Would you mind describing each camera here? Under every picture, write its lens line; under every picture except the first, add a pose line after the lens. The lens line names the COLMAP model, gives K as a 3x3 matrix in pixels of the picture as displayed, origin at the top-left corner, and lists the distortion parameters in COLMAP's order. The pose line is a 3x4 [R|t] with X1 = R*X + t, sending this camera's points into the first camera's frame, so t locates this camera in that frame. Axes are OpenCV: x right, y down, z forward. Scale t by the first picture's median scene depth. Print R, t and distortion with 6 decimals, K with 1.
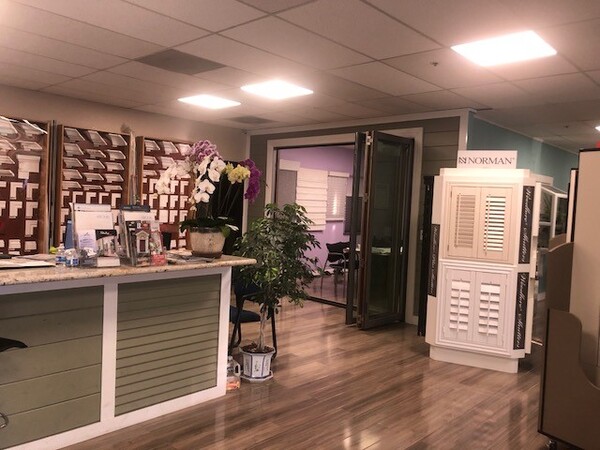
lens RADIAL K [[511.7, 0, 300.0], [0, 511.7, 225.0], [0, 0, 1]] dist [0.003574, -0.010916]
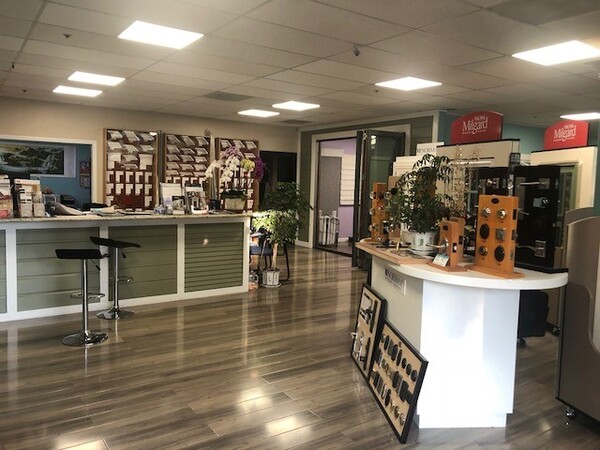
lens RADIAL K [[511.7, 0, 300.0], [0, 511.7, 225.0], [0, 0, 1]] dist [0.003574, -0.010916]
pose [[0.977236, -0.002701, -0.212137, 0.246052], [0.010380, 0.999330, 0.035093, 0.027343], [0.211900, -0.036496, 0.976610, -0.408686]]
